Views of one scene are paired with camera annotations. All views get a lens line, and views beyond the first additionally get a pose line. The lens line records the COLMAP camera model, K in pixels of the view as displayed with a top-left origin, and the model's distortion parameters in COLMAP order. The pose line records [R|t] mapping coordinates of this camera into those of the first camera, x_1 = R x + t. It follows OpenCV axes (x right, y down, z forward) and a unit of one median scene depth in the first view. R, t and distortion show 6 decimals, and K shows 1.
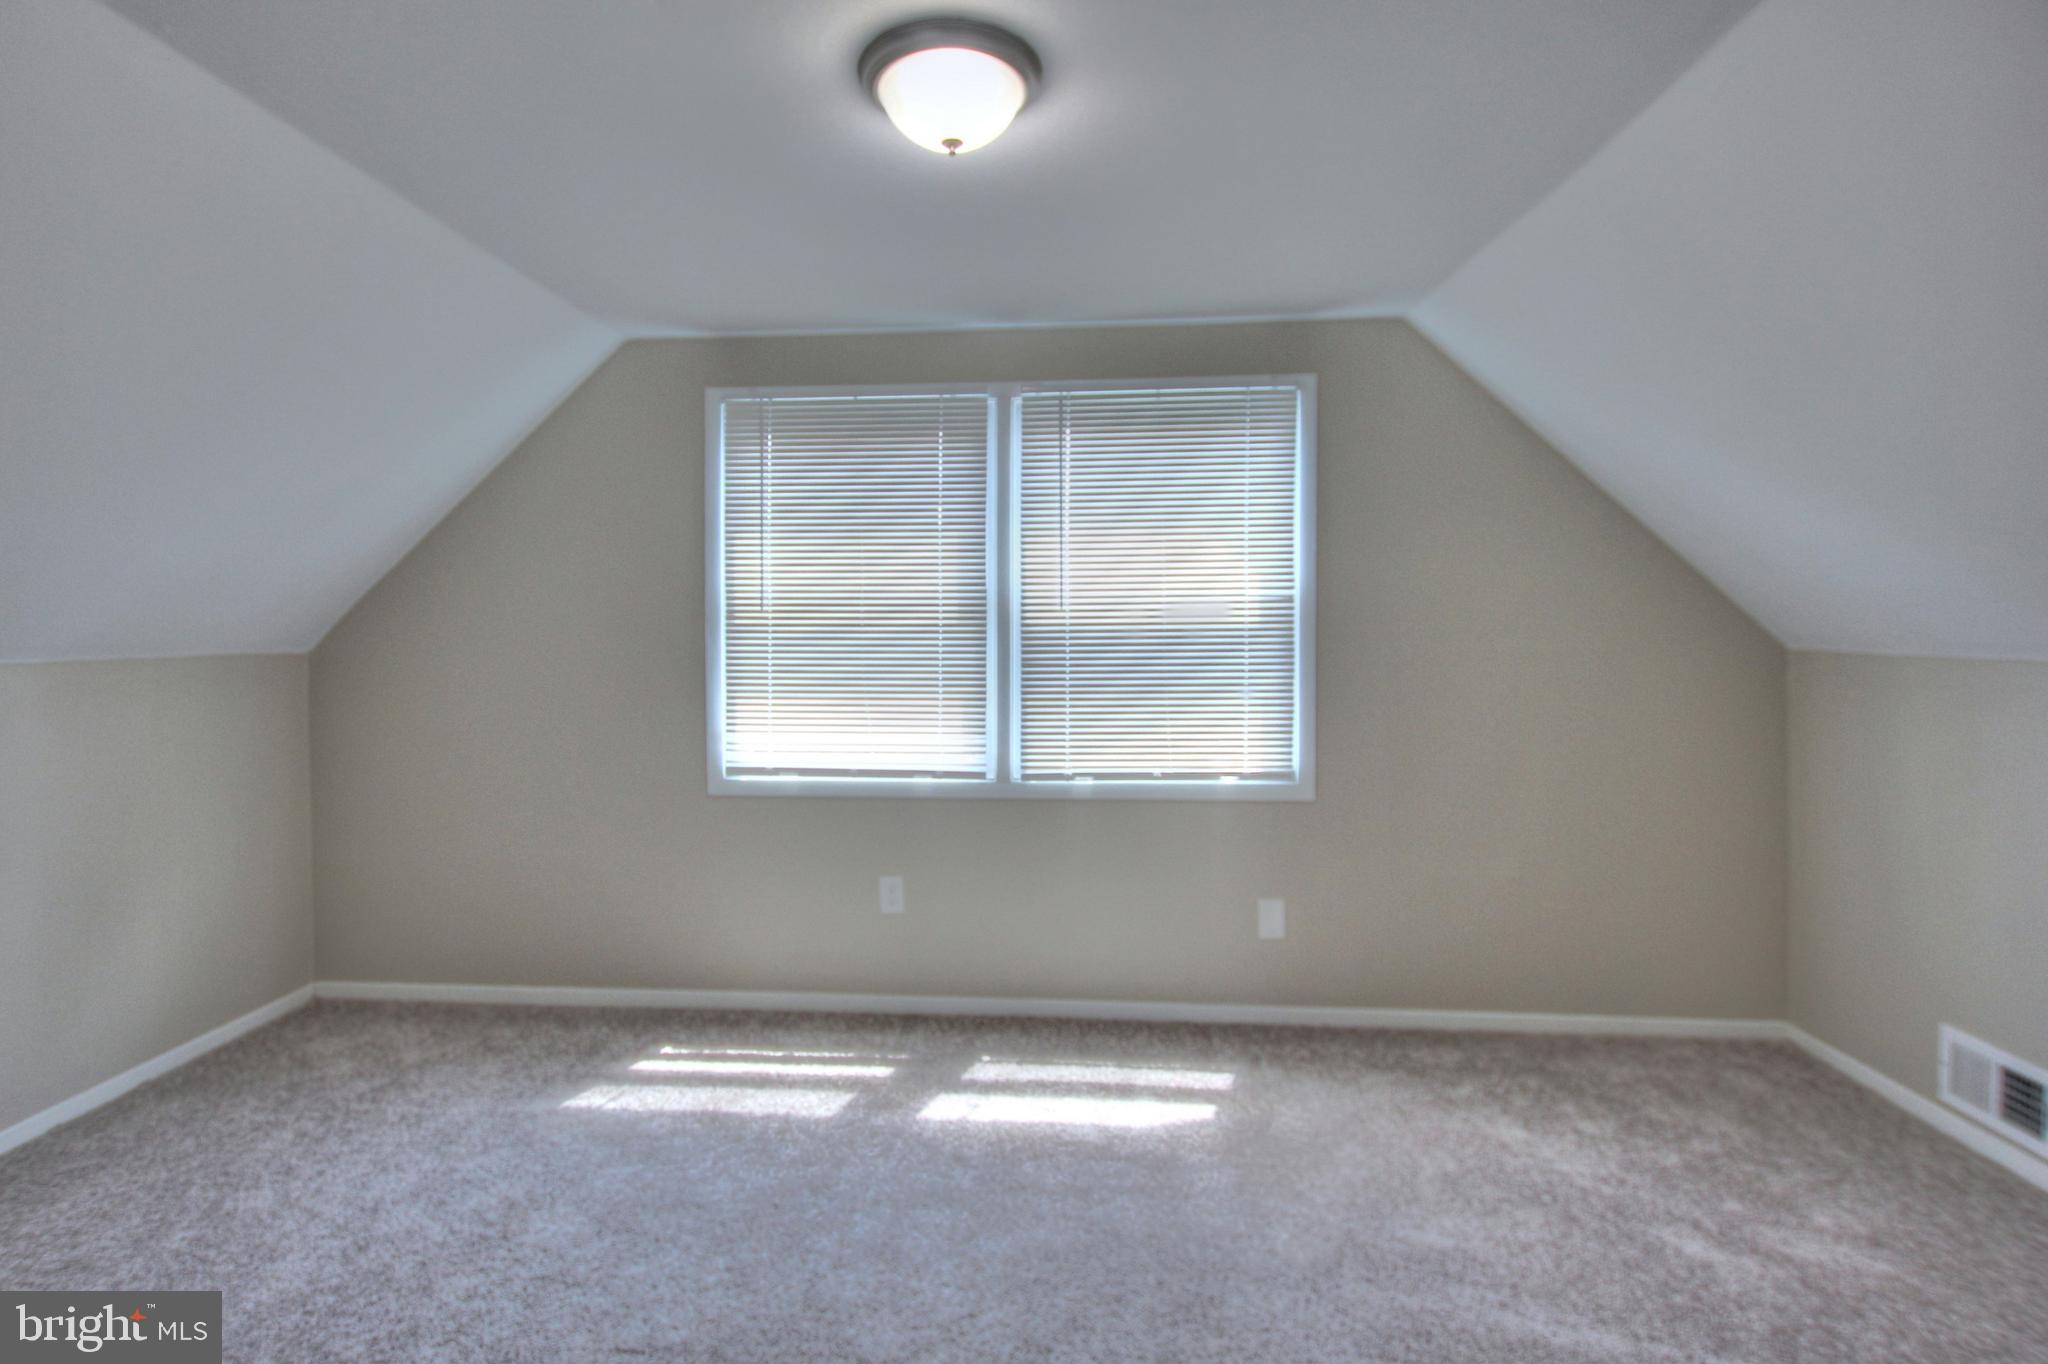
lens RADIAL K [[964.1, 0, 1029.8], [0, 964.1, 651.4], [0, 0, 1]] dist [0.002832, -0.000036]
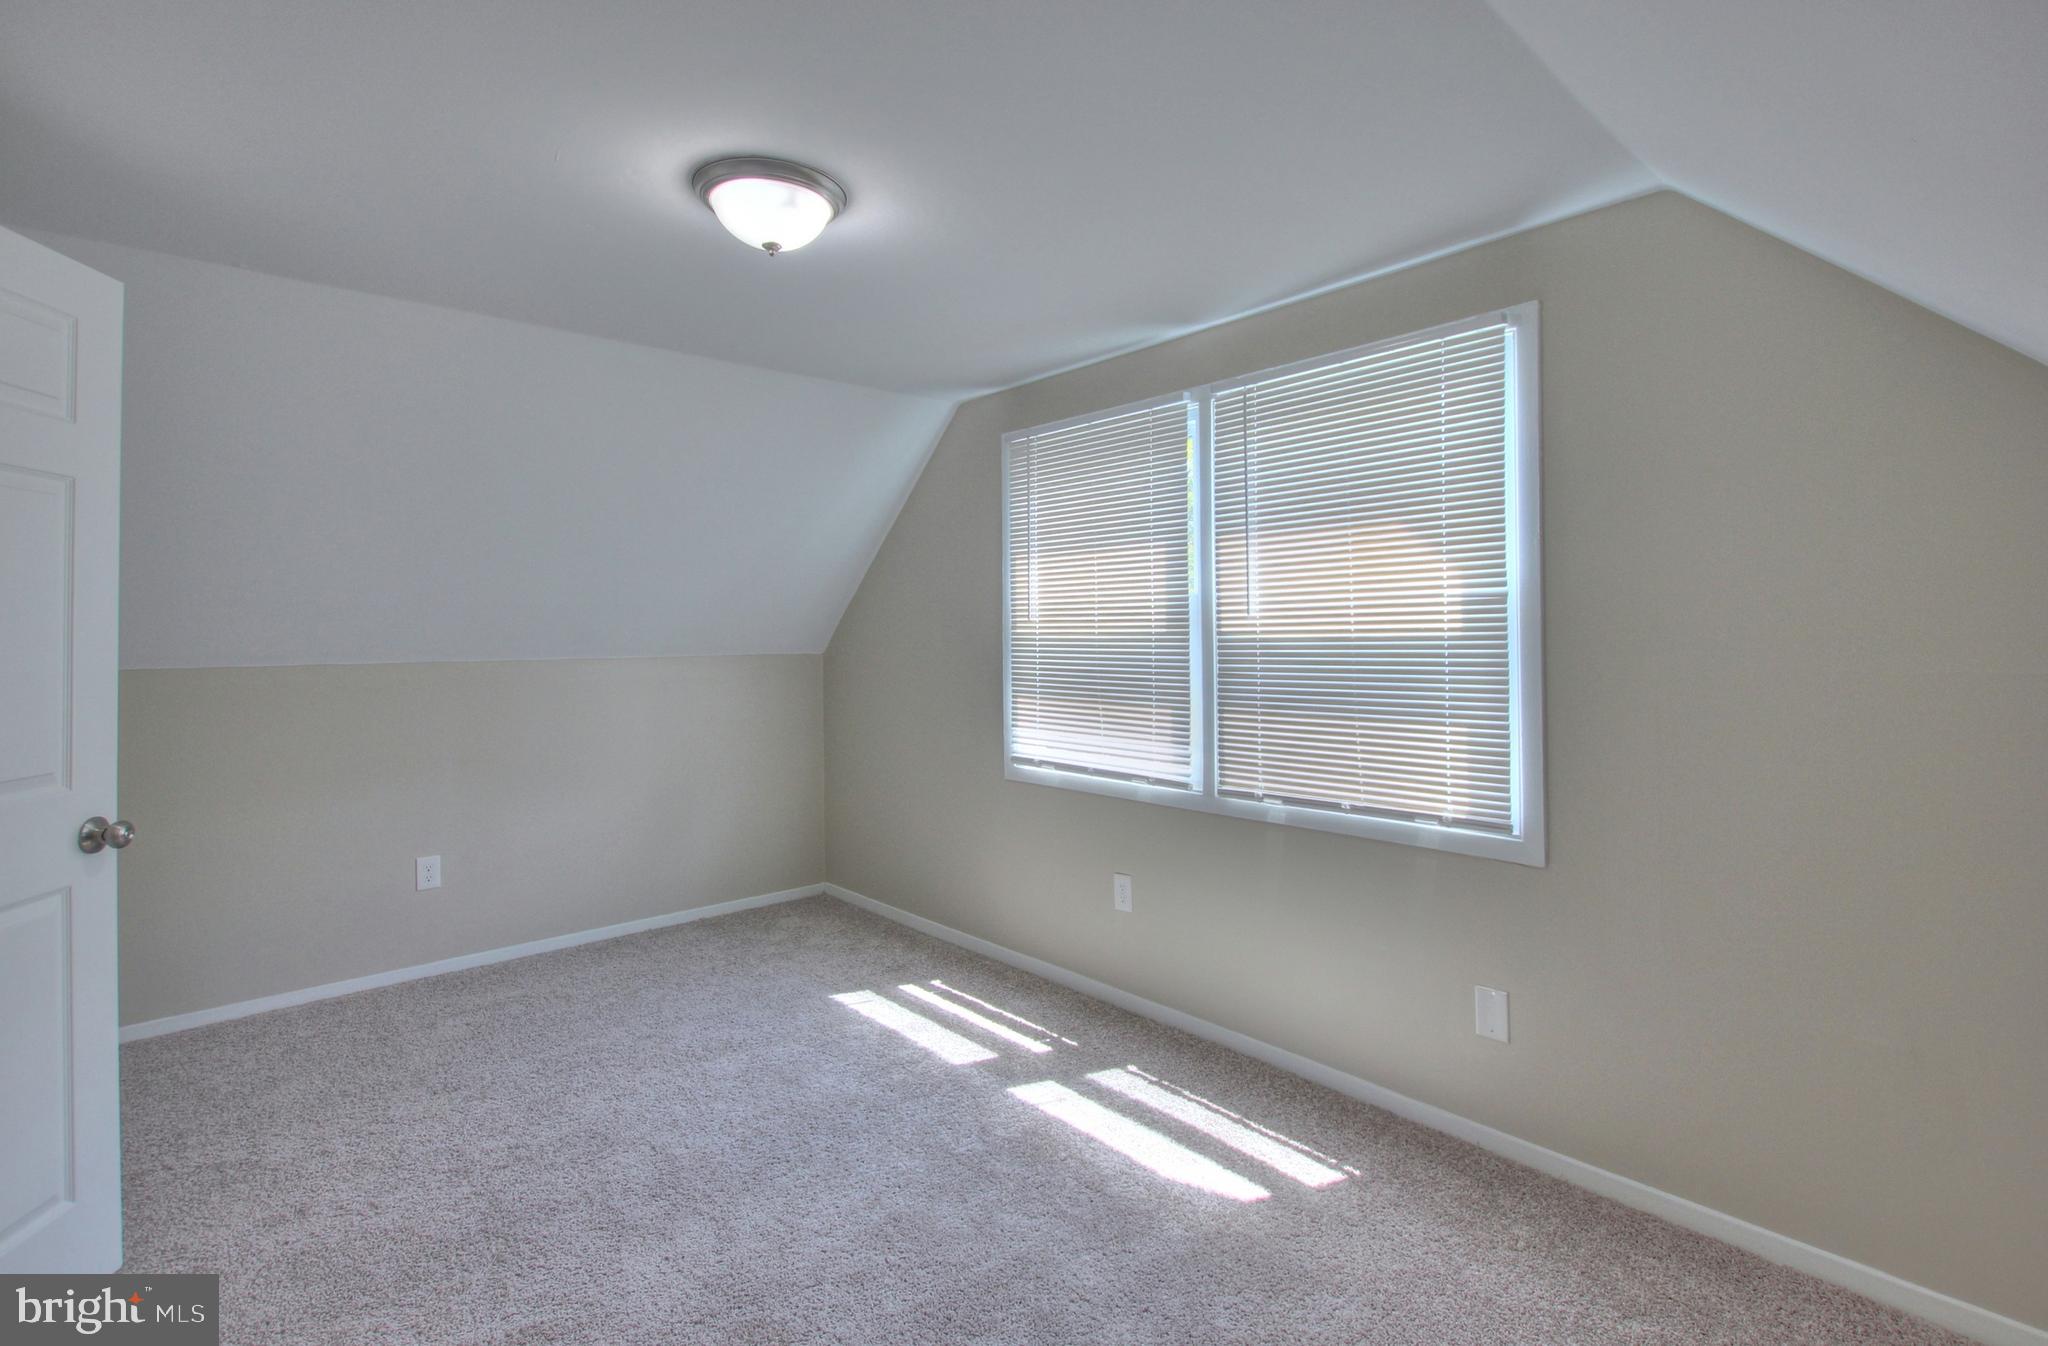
lens RADIAL K [[965.9, 0, 1023.7], [0, 965.9, 627.0], [0, 0, 1]] dist [0.002063, 0.000026]
pose [[0.716299, -0.008158, -0.697746, 0.529629], [-0.010704, 0.999686, -0.022677, -0.009594], [0.697711, 0.023712, 0.715986, 0.180828]]
